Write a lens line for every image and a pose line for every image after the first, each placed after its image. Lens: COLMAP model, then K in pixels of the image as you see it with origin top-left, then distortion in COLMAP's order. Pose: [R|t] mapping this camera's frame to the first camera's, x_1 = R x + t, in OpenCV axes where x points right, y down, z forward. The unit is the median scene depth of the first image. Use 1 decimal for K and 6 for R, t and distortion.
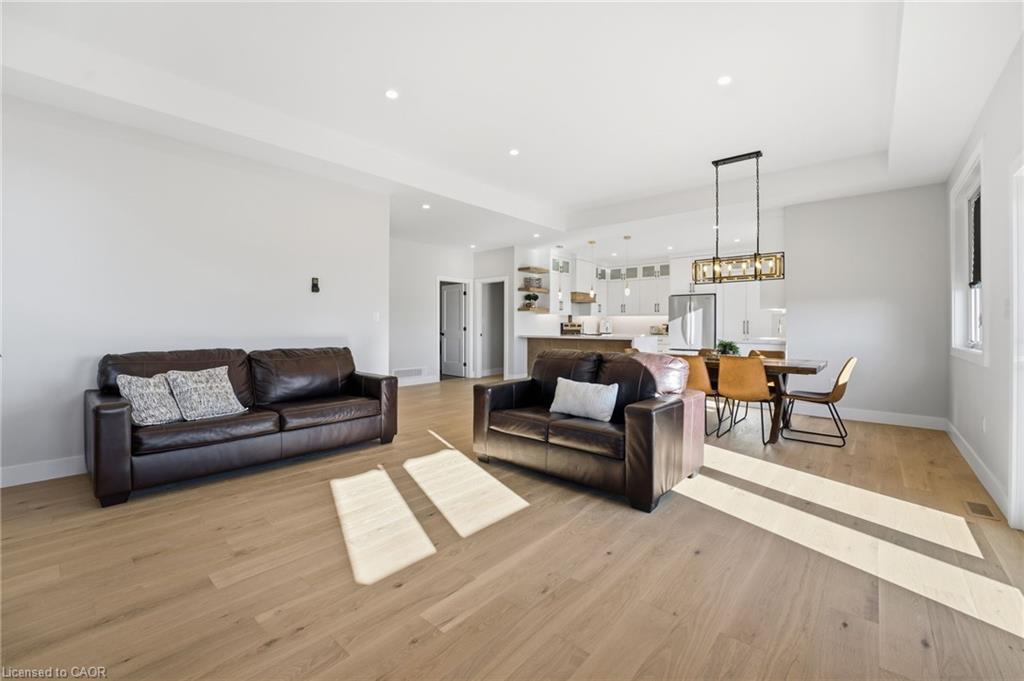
lens RADIAL K [[428.2, 0, 511.5], [0, 428.2, 335.9], [0, 0, 1]] dist [-0.022097, 0.000132]
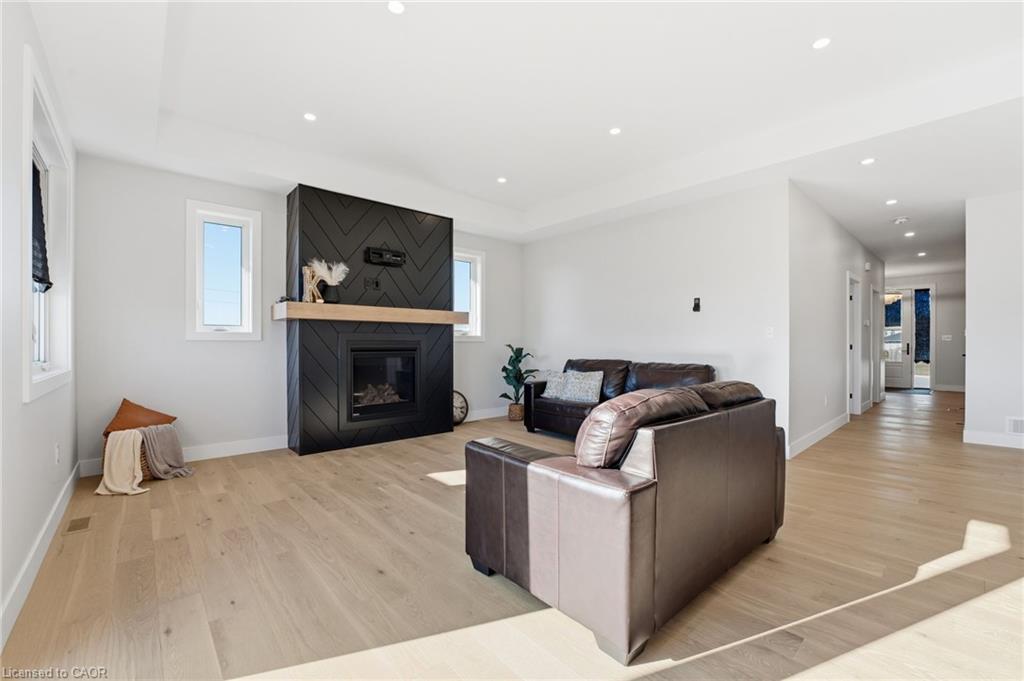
lens RADIAL K [[428.4, 0, 507.6], [0, 428.4, 345.9], [0, 0, 1]] dist [-0.020576, 0.000020]
pose [[-0.141647, 0.001028, -0.989917, 1.555513], [-0.016564, 0.999857, 0.003408, -0.028971], [0.989779, 0.016880, -0.141610, 1.607385]]
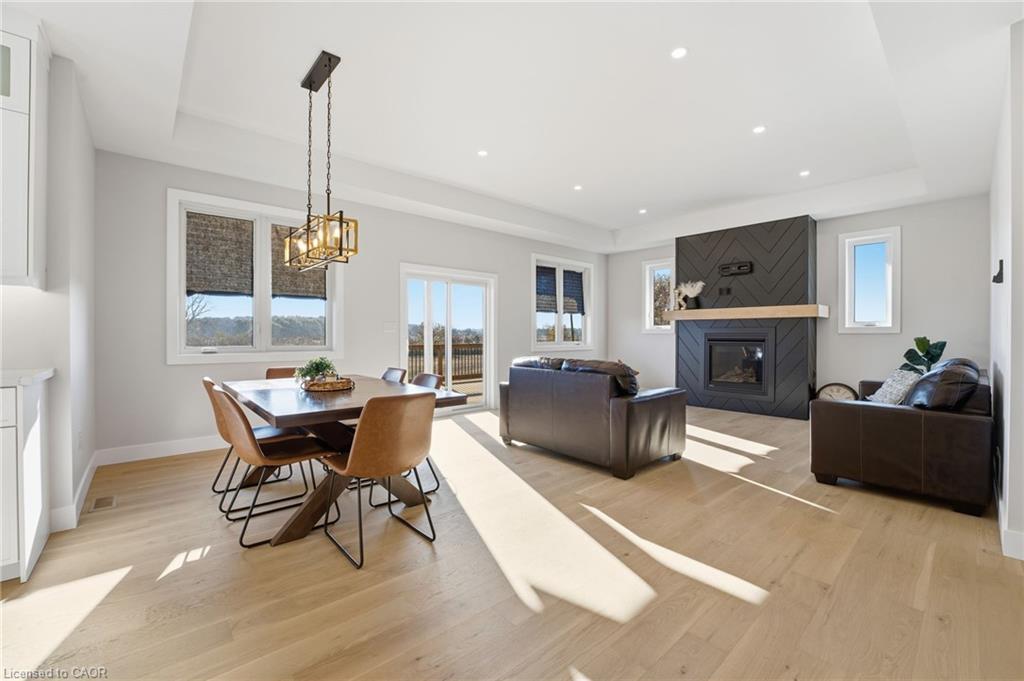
lens RADIAL K [[418.2, 0, 512.0], [0, 418.2, 340.5], [0, 0, 1]] dist [-0.026835, 0.000055]
pose [[-0.991043, -0.003733, 0.133494, 0.399688], [0.000191, 0.999568, 0.029374, -0.079660], [-0.133546, 0.029136, -0.990614, 3.981826]]
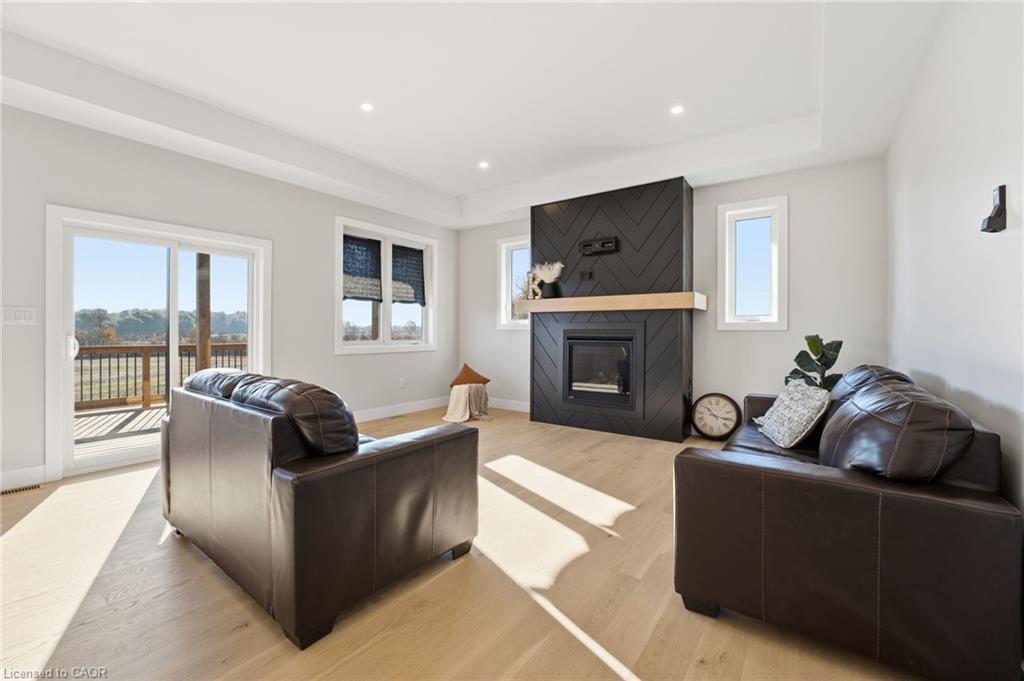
lens RADIAL K [[428.2, 0, 511.5], [0, 428.2, 335.9], [0, 0, 1]] dist [-0.022097, 0.000132]
pose [[-0.995856, -0.005207, -0.090789, -0.143684], [-0.007317, 0.999710, 0.022927, -0.058769], [0.090644, 0.023496, -0.995606, 3.047433]]
